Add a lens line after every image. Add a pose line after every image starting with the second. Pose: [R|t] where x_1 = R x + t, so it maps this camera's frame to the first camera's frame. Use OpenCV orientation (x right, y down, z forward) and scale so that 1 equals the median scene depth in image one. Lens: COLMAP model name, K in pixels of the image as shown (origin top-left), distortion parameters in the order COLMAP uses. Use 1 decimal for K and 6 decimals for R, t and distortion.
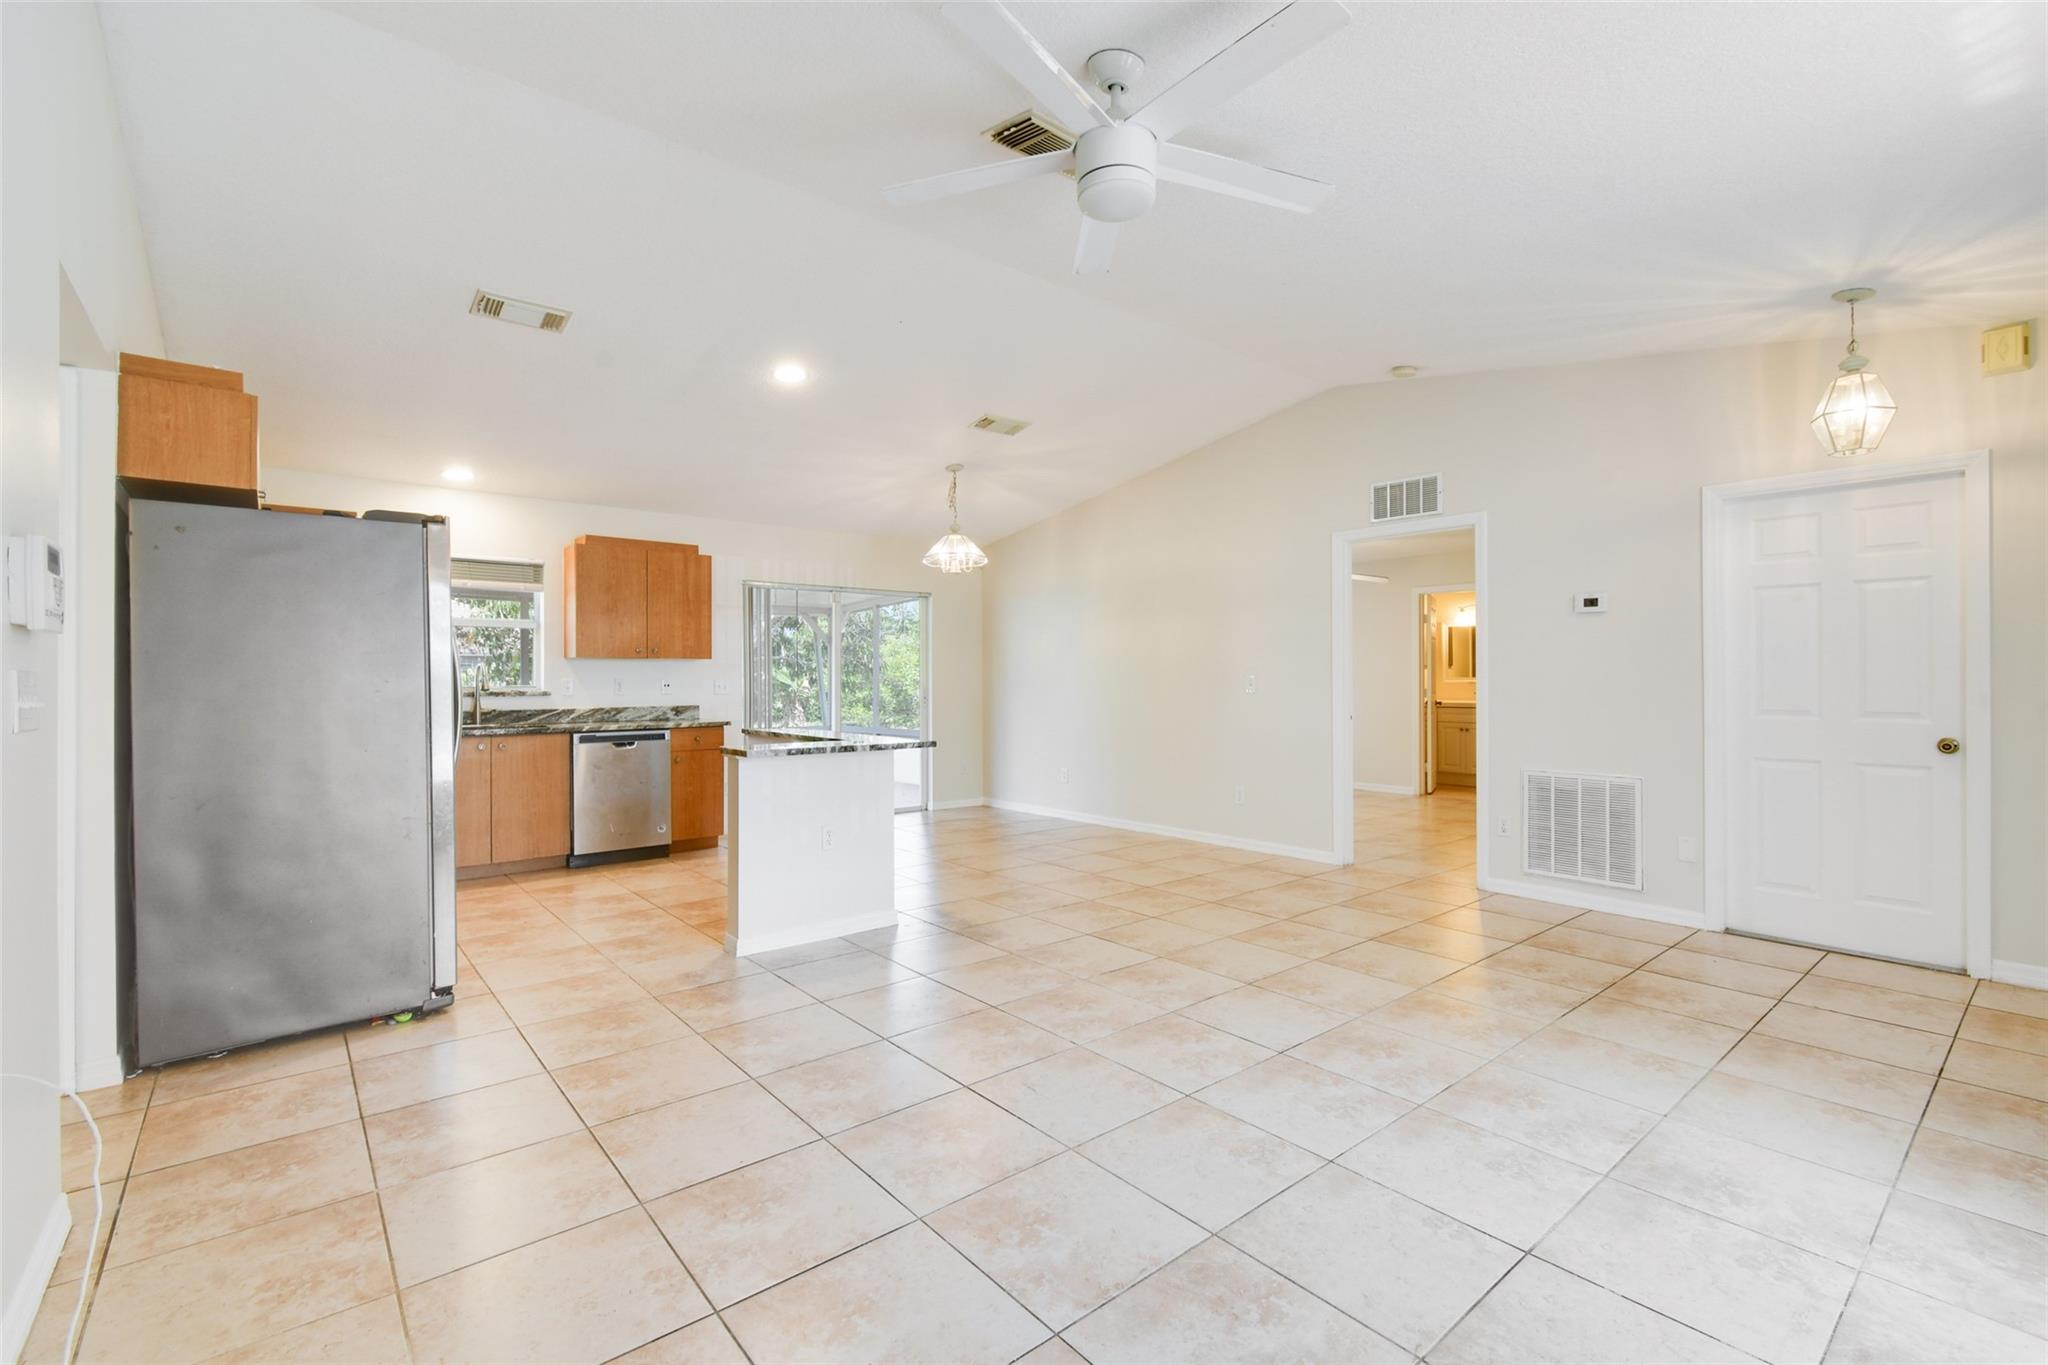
lens RADIAL K [[901.6, 0, 1030.4], [0, 901.6, 673.1], [0, 0, 1]] dist [0.000094, -0.000984]
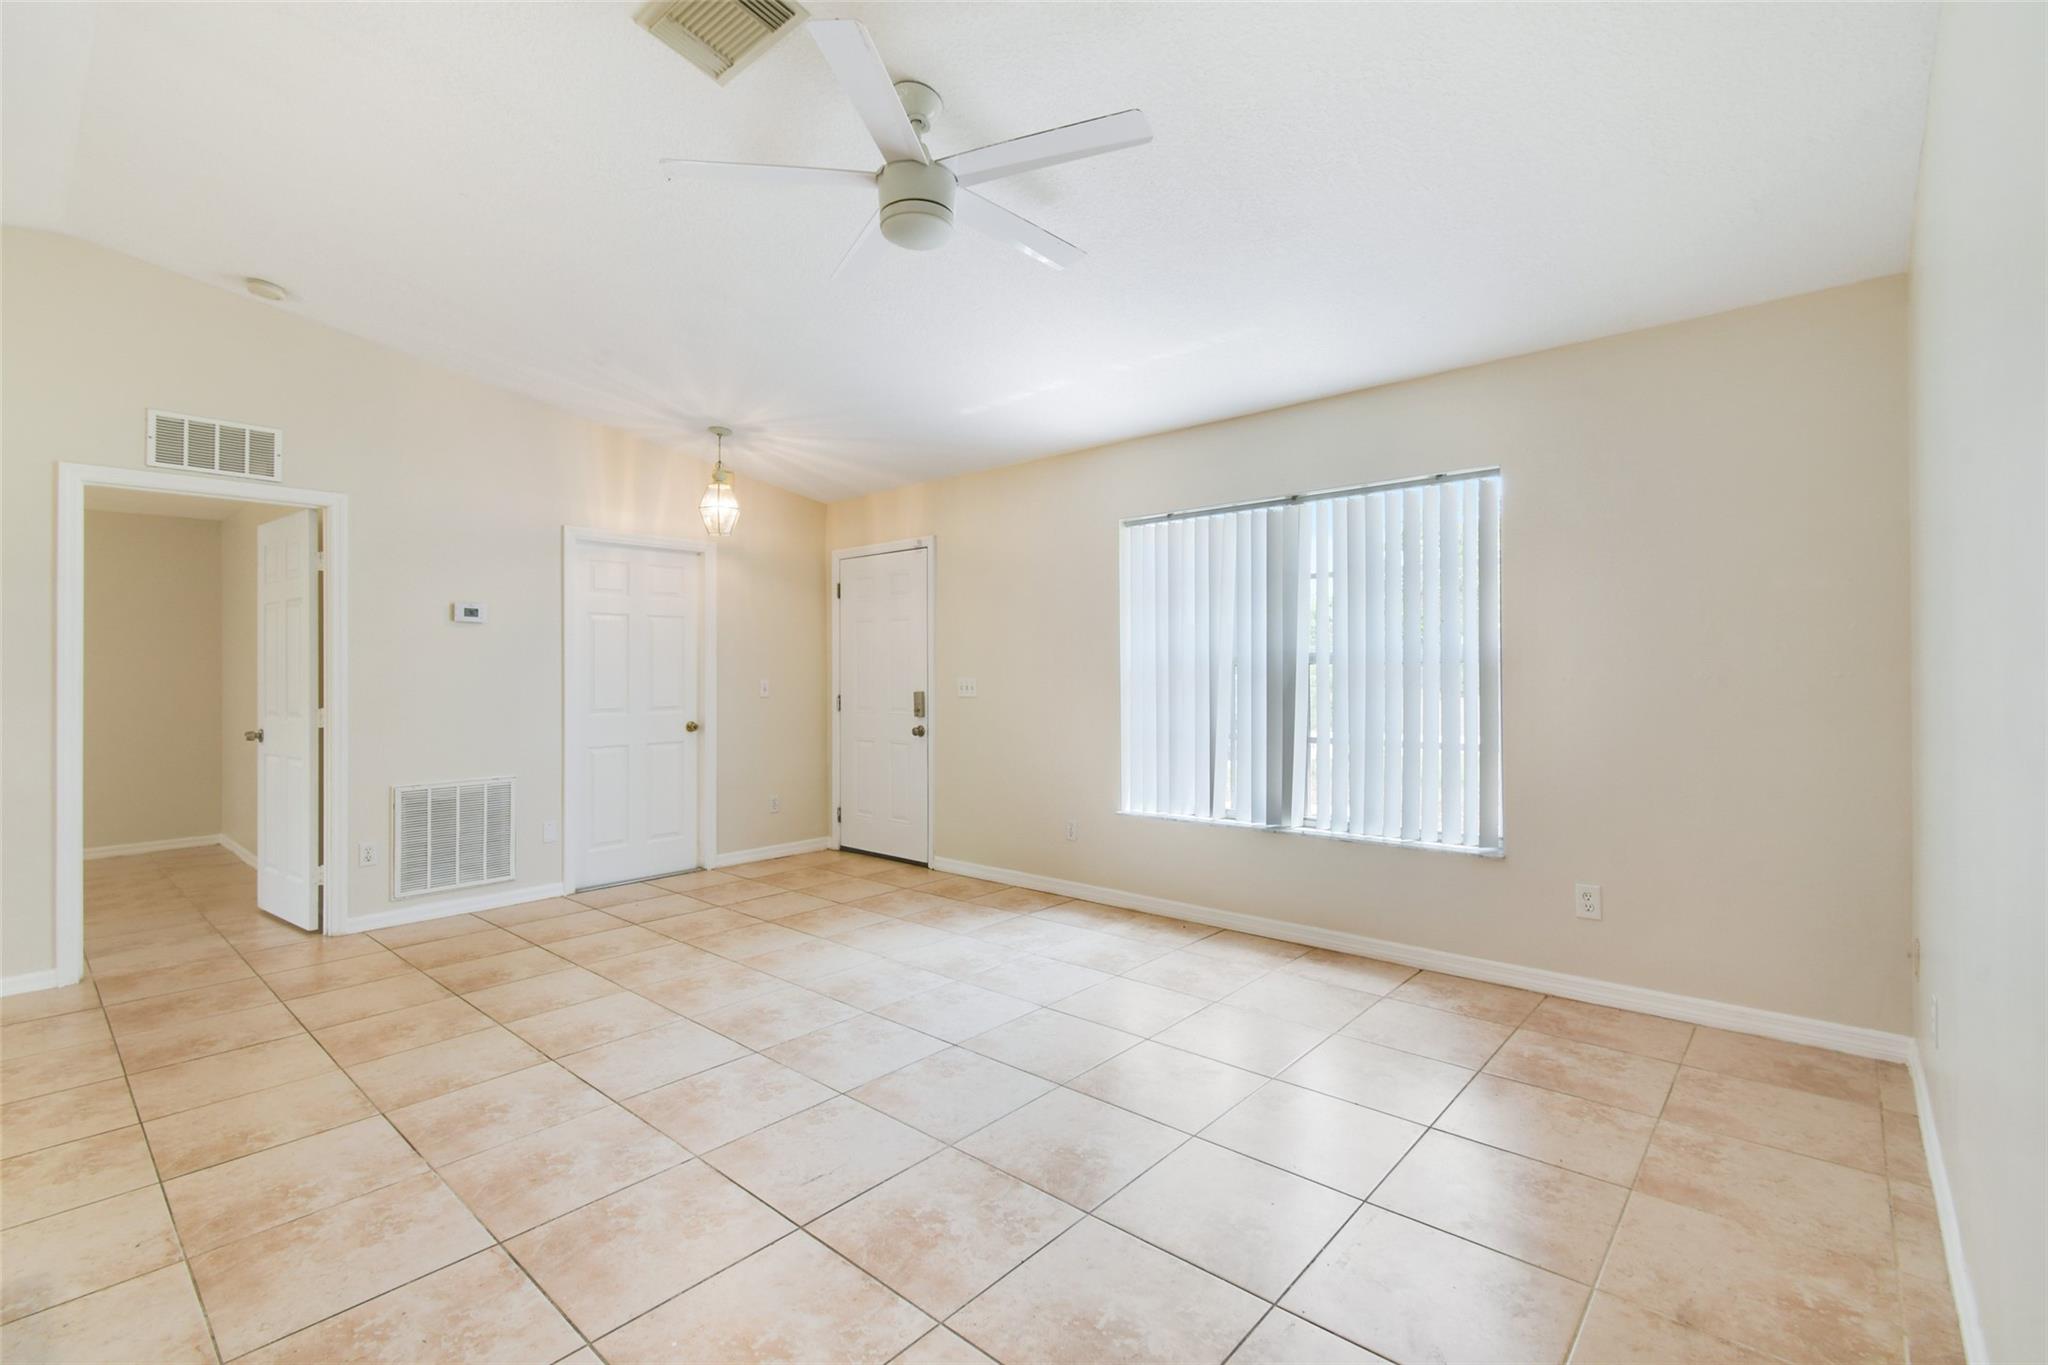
lens RADIAL K [[901.6, 0, 1030.4], [0, 901.6, 673.1], [0, 0, 1]] dist [0.000094, -0.000984]
pose [[-0.154008, 0.003409, 0.988064, -0.625712], [0.003532, 0.999990, -0.002900, -0.005386], [-0.988063, 0.003043, -0.154019, 0.675346]]
